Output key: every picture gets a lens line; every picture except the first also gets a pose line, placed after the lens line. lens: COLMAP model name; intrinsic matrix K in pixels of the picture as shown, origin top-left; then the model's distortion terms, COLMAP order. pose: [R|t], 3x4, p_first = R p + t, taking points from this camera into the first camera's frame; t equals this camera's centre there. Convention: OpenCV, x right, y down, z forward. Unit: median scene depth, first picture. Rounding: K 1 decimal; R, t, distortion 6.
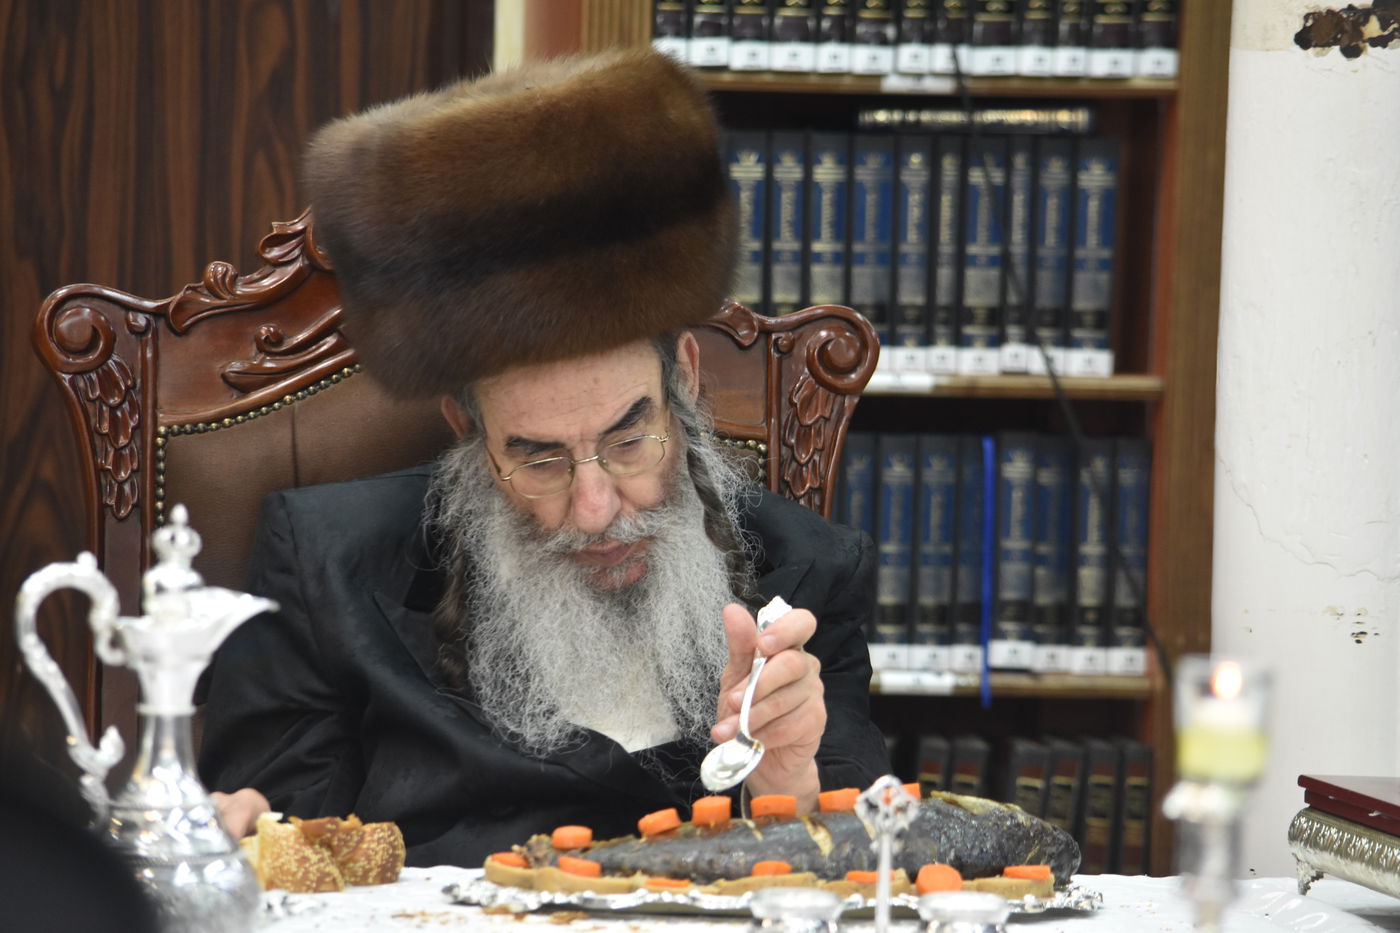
lens RADIAL K [[10237.1, 0, 704.4], [0, 10237.1, 462.7], [0, 0, 1]] dist [5.353184, 0.000000]
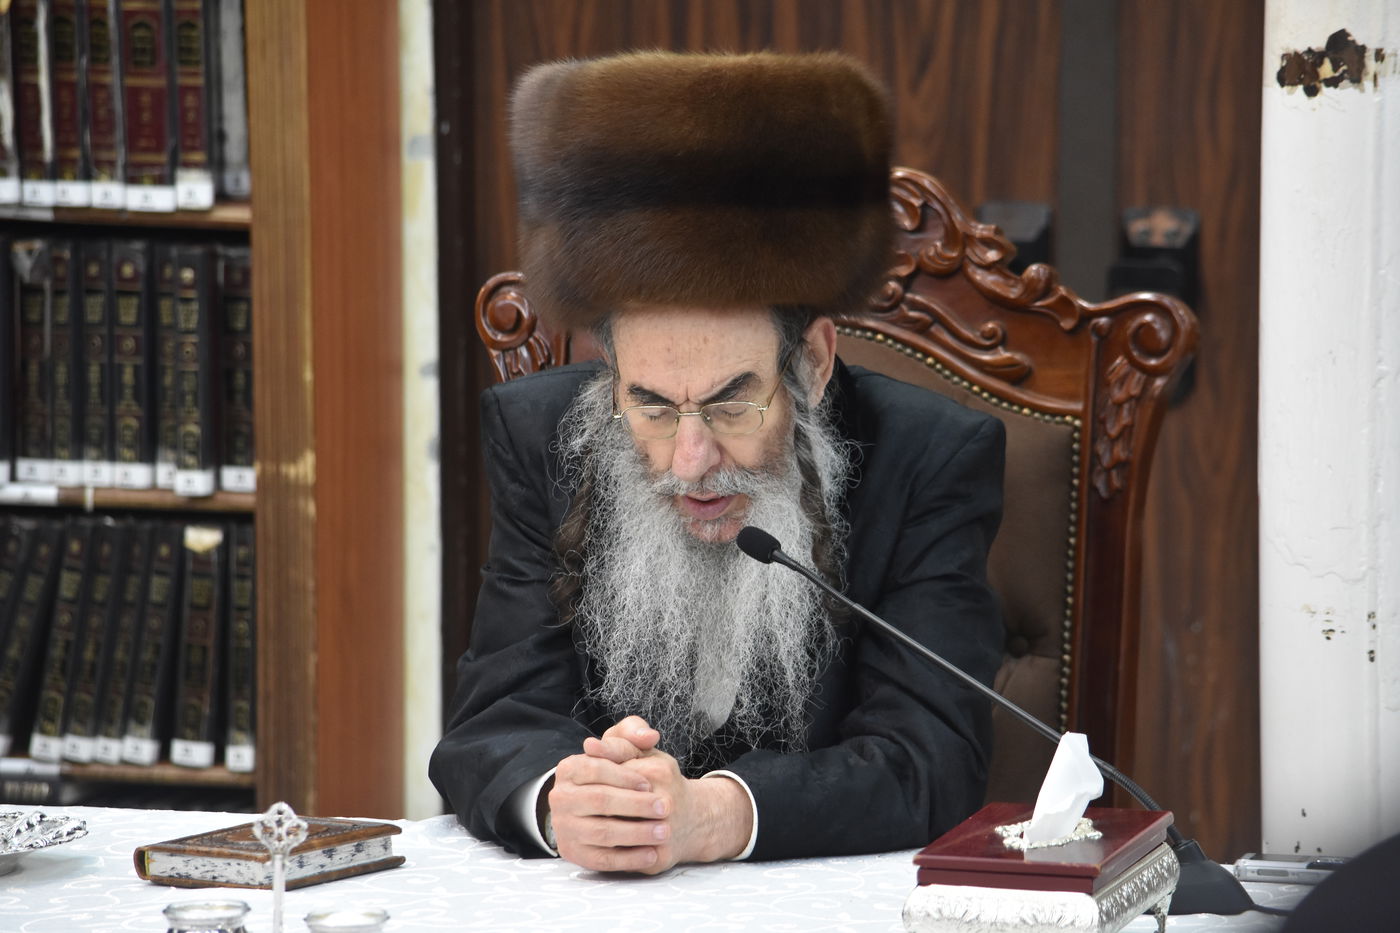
lens RADIAL K [[8765.2, 0, 701.3], [0, 8765.2, 466.1], [0, 0, 1]] dist [3.540242, 0.000000]
pose [[0.856725, 0.027383, -0.515046, 0.477723], [-0.000324, 0.998618, 0.052554, -0.048598], [0.515773, -0.044857, 0.855550, 0.182466]]
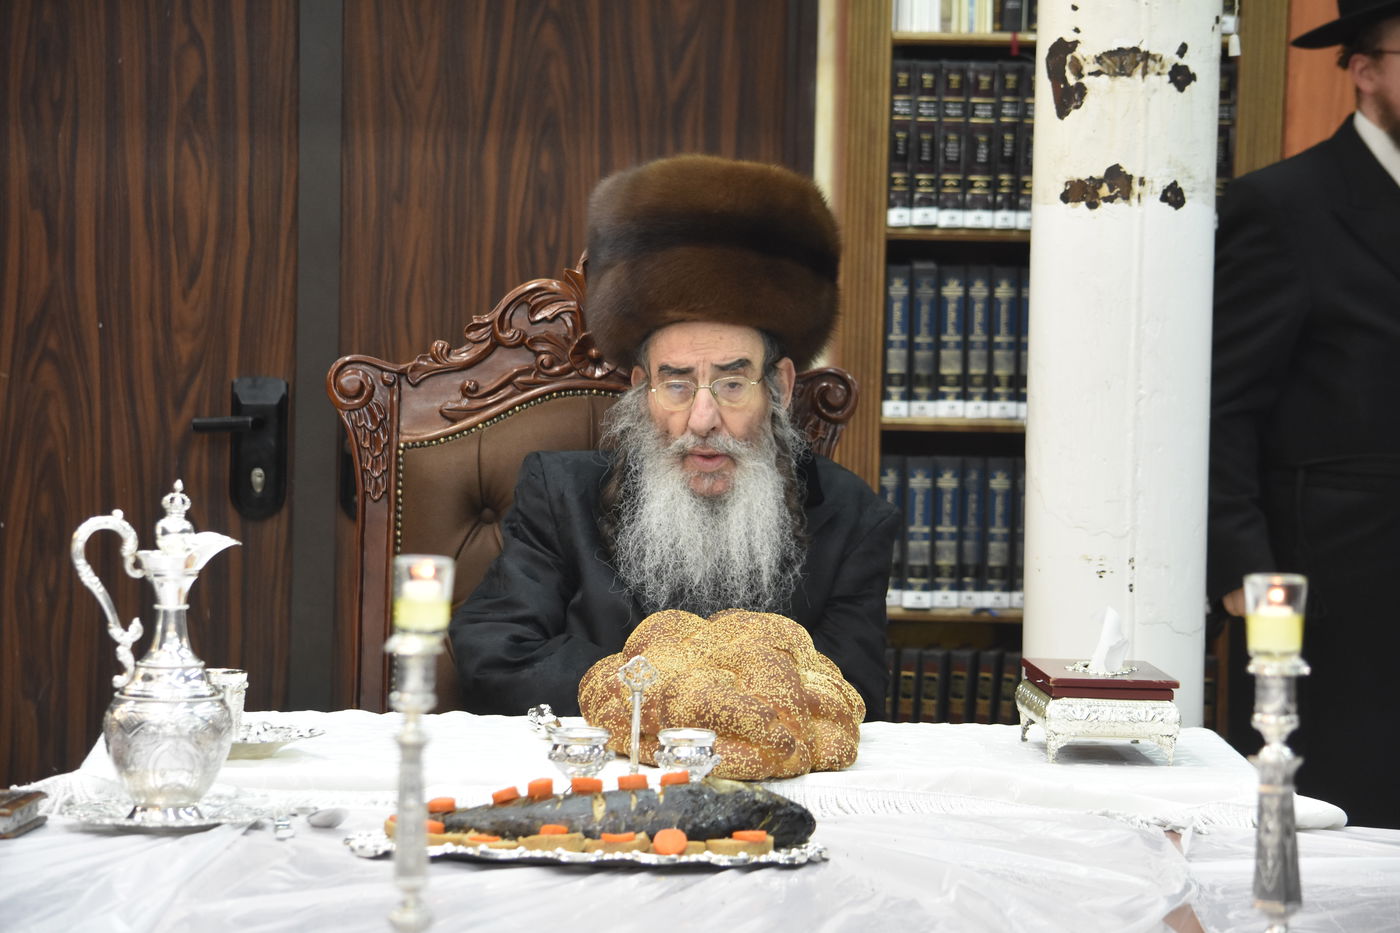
lens RADIAL K [[6438.6, 0, 697.0], [0, 6438.6, 473.7], [0, 0, 1]] dist [1.735780, 0.000000]
pose [[0.986283, 0.000900, -0.165062, 0.163814], [-0.002124, 0.999972, -0.007238, 0.008709], [0.165051, 0.007489, 0.986257, 0.021360]]
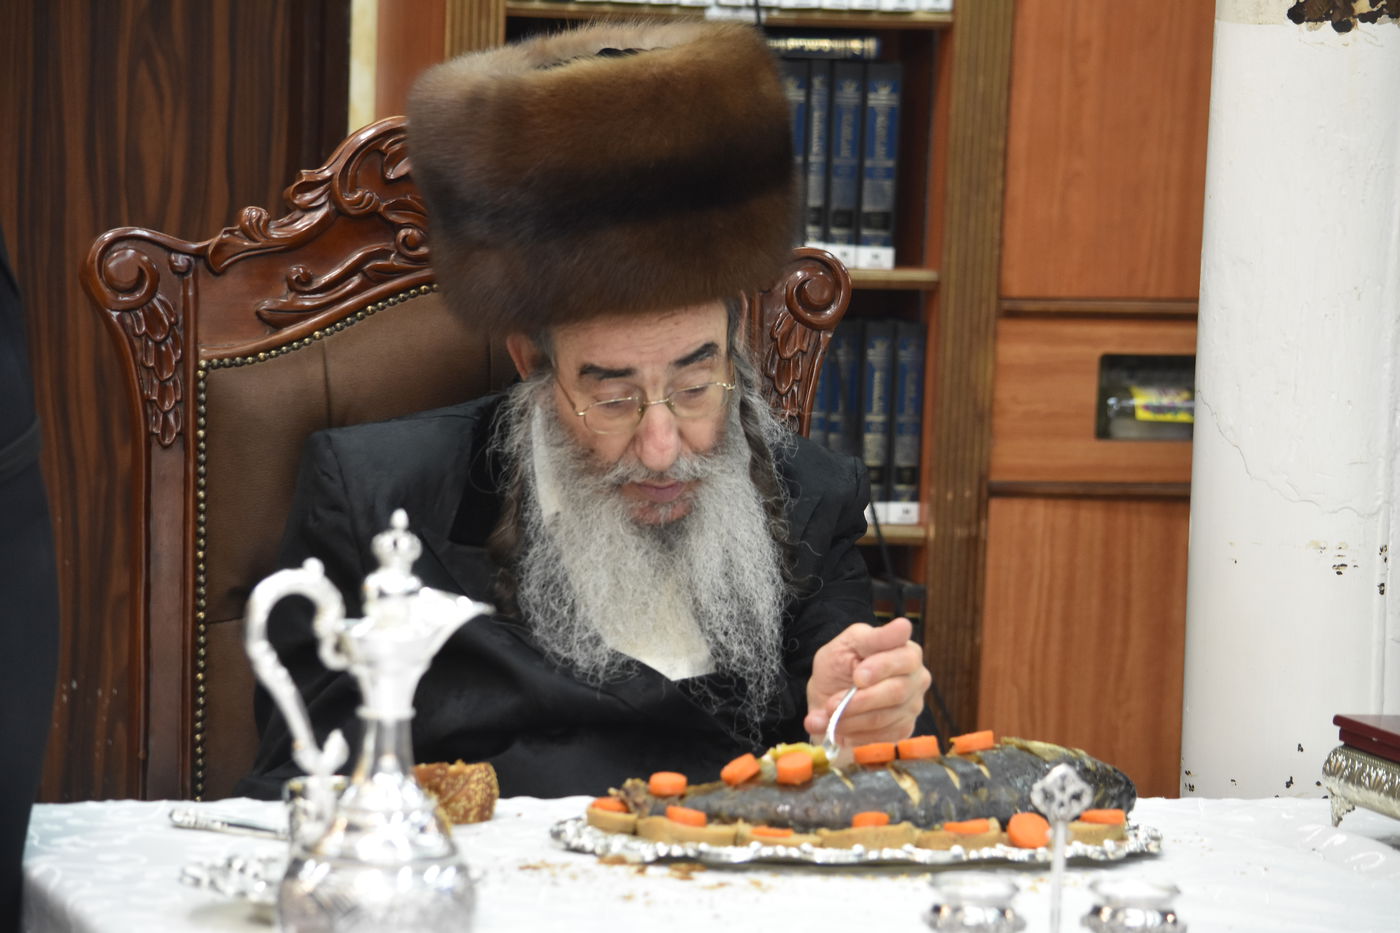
lens RADIAL K [[7001.2, 0, 704.2], [0, 7001.2, 473.1], [0, 0, 1]] dist [2.376924, 0.000000]
pose [[0.995548, 0.001457, 0.094246, -0.072283], [-0.005470, 0.999089, 0.042327, -0.024078], [-0.094098, -0.042654, 0.994649, 0.271480]]
